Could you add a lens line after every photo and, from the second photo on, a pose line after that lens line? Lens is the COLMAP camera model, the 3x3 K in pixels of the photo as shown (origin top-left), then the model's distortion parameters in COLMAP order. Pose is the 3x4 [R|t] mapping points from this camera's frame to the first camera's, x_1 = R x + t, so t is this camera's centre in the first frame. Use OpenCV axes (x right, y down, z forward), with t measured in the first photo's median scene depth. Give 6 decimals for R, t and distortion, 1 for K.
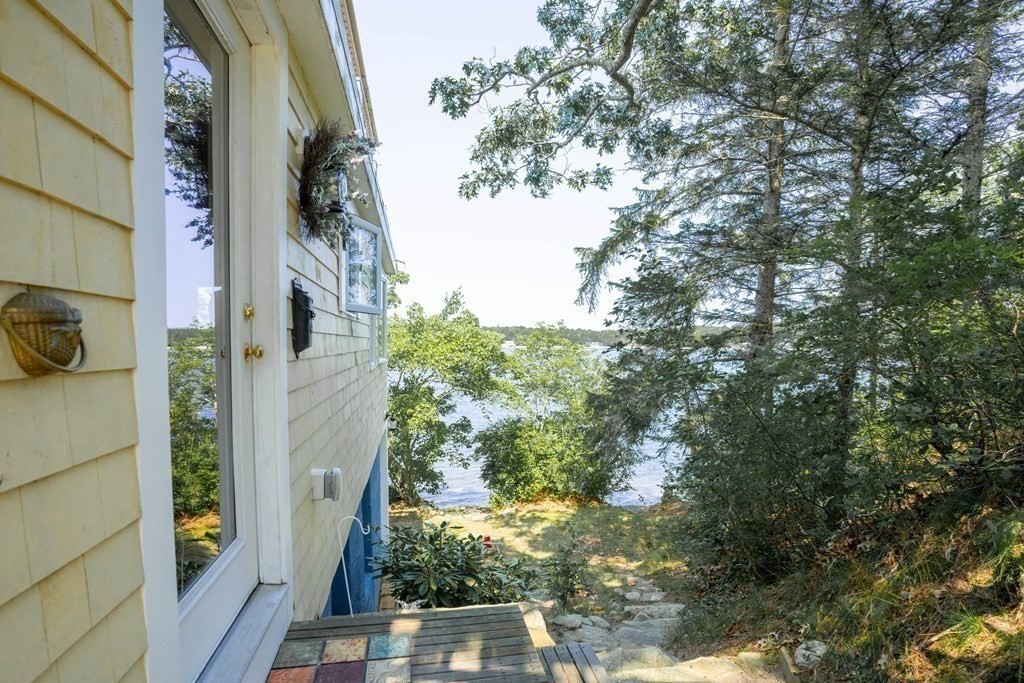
lens RADIAL K [[510.5, 0, 512.0], [0, 510.5, 341.5], [0, 0, 1]] dist [-0.076145, 0.036538]
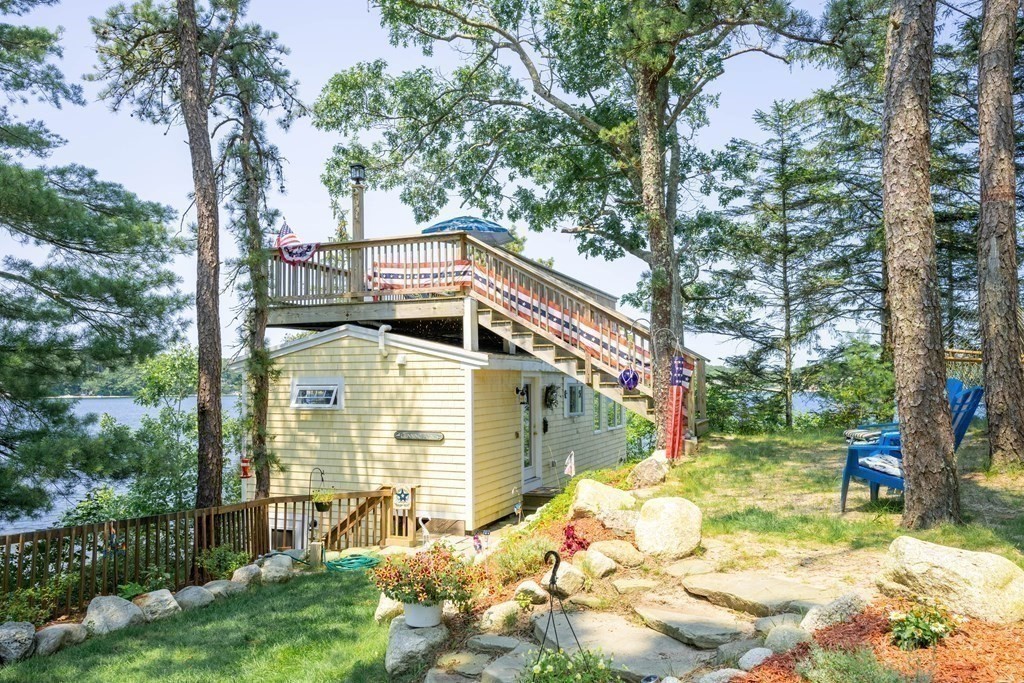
lens RADIAL K [[728.6, 0, 512.0], [0, 728.6, 341.5], [0, 0, 1]] dist [0.031914, 0.004634]
pose [[0.840551, -0.033510, -0.540695, 0.574872], [0.003075, 0.998364, -0.057095, -0.083816], [0.541724, 0.046328, 0.839279, -0.936351]]
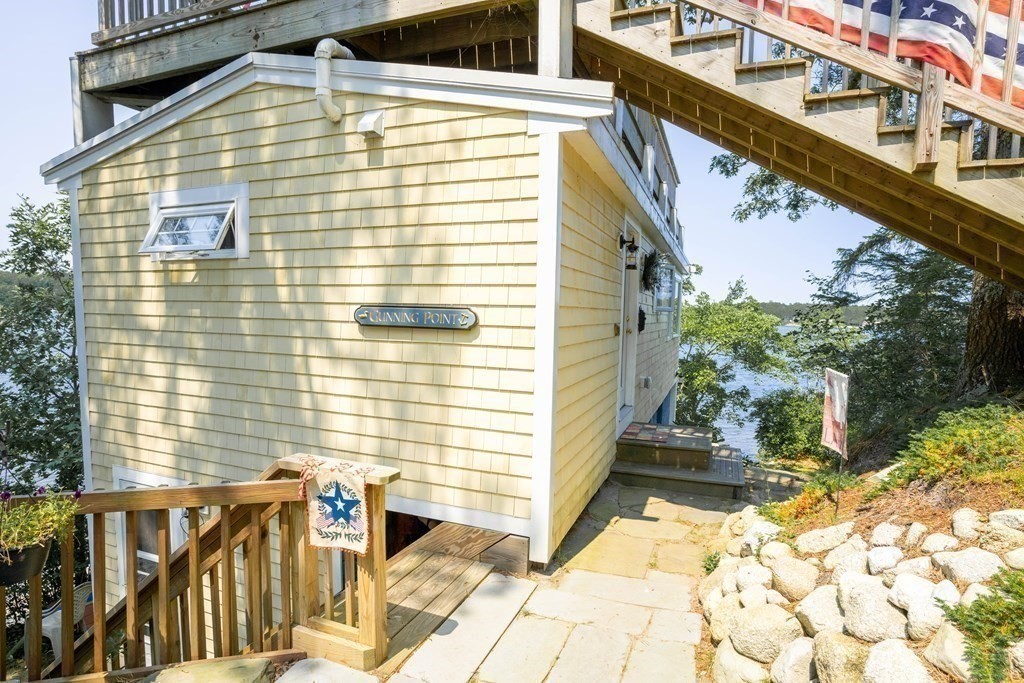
lens RADIAL K [[510.5, 0, 512.0], [0, 510.5, 341.5], [0, 0, 1]] dist [-0.076145, 0.036538]
pose [[0.840634, 0.053672, -0.538937, 0.096969], [-0.025458, 0.997893, 0.059670, -0.014314], [0.541004, -0.036440, 0.840230, -0.338944]]
